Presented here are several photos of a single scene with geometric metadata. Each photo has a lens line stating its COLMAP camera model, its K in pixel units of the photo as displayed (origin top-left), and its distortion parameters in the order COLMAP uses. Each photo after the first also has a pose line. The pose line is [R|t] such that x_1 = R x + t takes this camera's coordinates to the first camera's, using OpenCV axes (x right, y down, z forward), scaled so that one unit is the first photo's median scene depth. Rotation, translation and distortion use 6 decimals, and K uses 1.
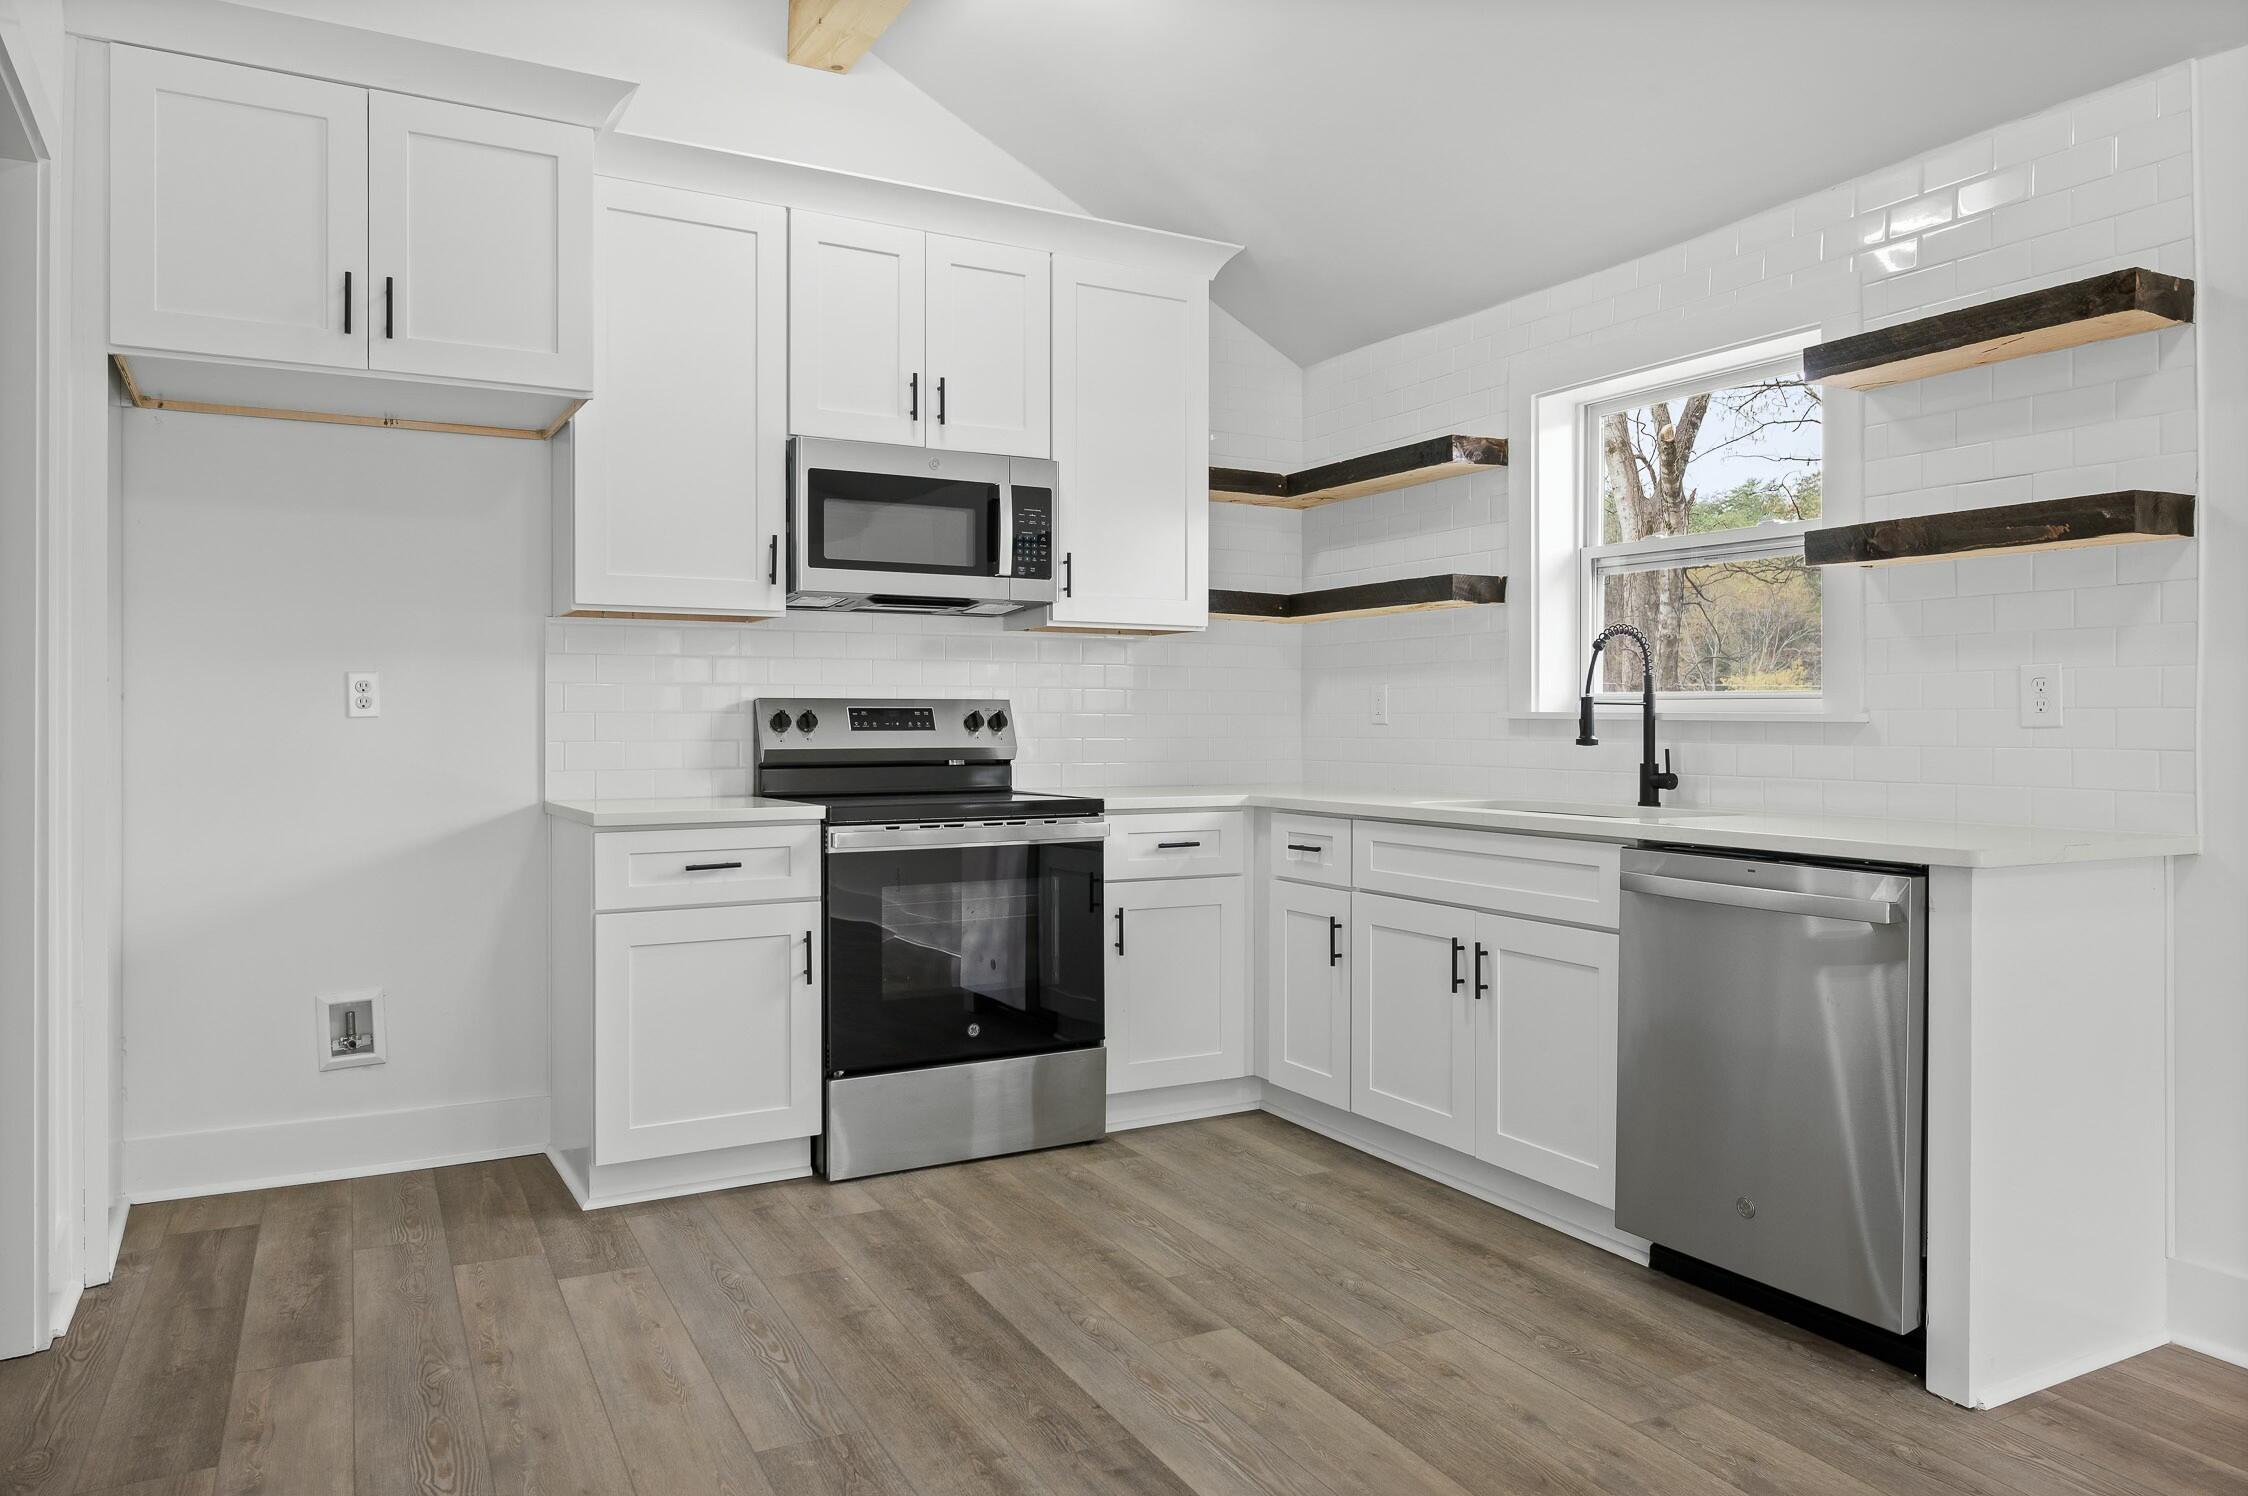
lens RADIAL K [[1517.7, 0, 1118.5], [0, 1517.7, 724.6], [0, 0, 1]] dist [-0.005043, 0.002403]
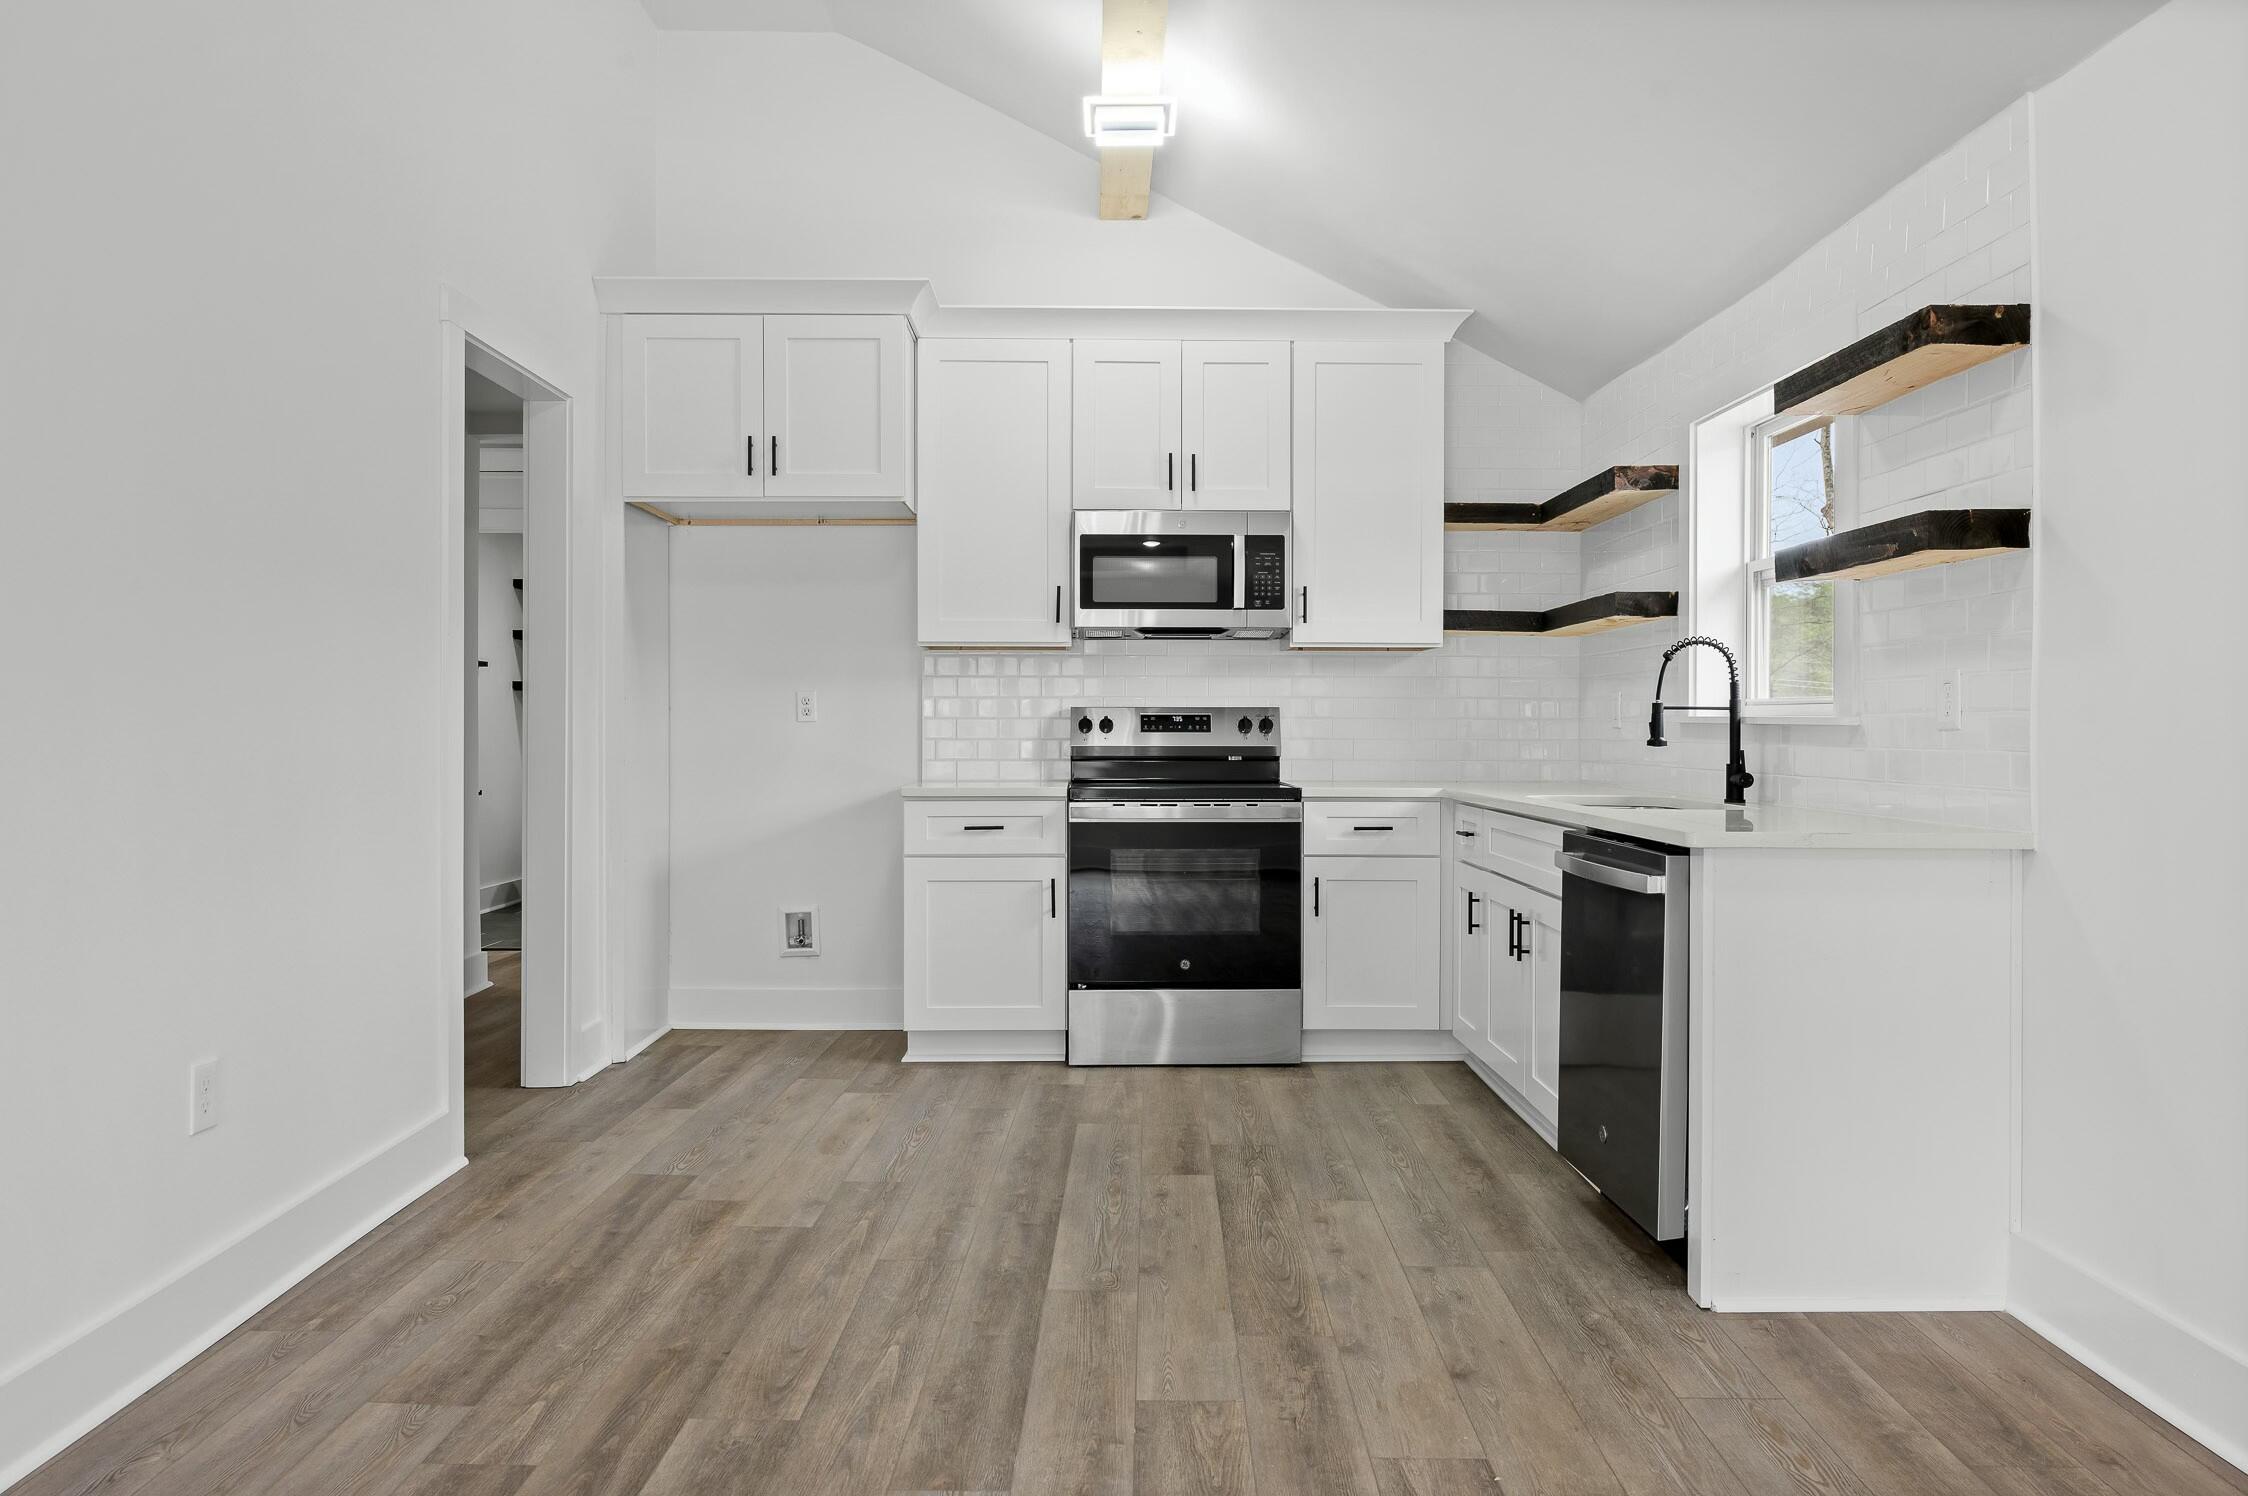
lens RADIAL K [[1517.7, 0, 1114.8], [0, 1517.7, 742.4], [0, 0, 1]] dist [-0.005043, 0.002403]
pose [[0.880080, 0.005992, -0.474787, 0.477657], [-0.002415, 0.999964, 0.008143, 0.002583], [0.474819, -0.006019, 0.880063, -0.166554]]
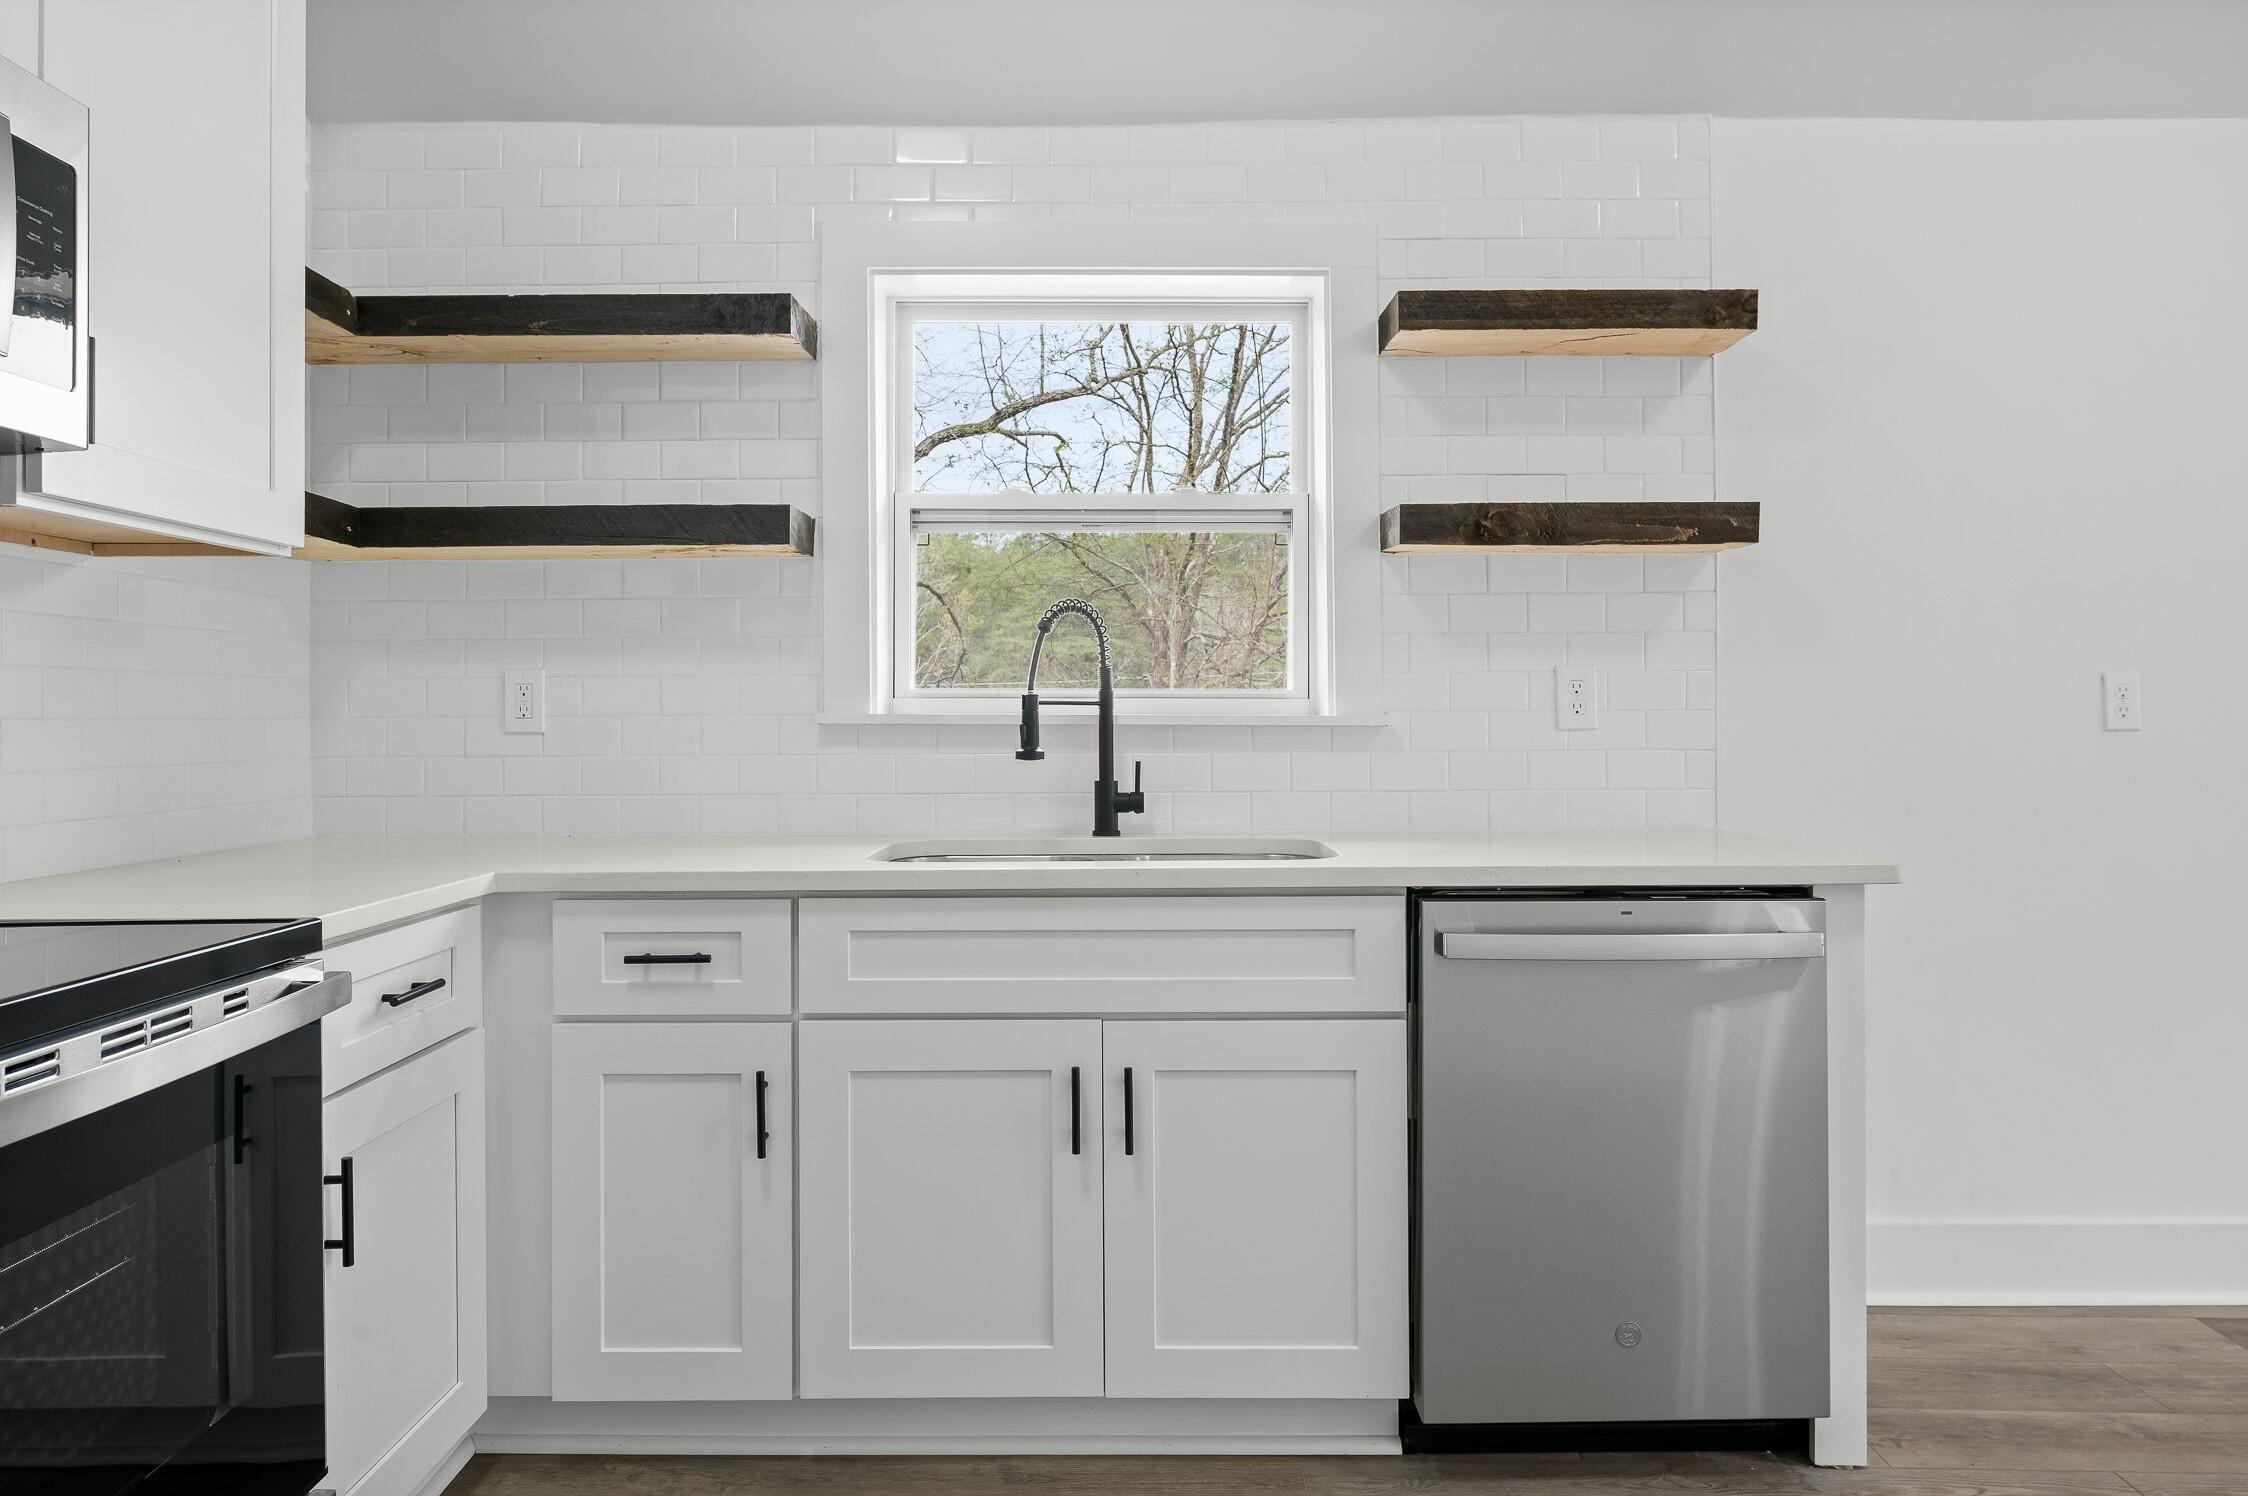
lens RADIAL K [[1396.8, 0, 1126.5], [0, 1396.8, 700.1], [0, 0, 1]] dist [-0.005525, -0.001501]
pose [[0.478598, 0.004852, 0.878021, -0.270636], [0.007645, 0.999924, -0.009693, -0.008705], [-0.878001, 0.011352, 0.478524, 0.654712]]
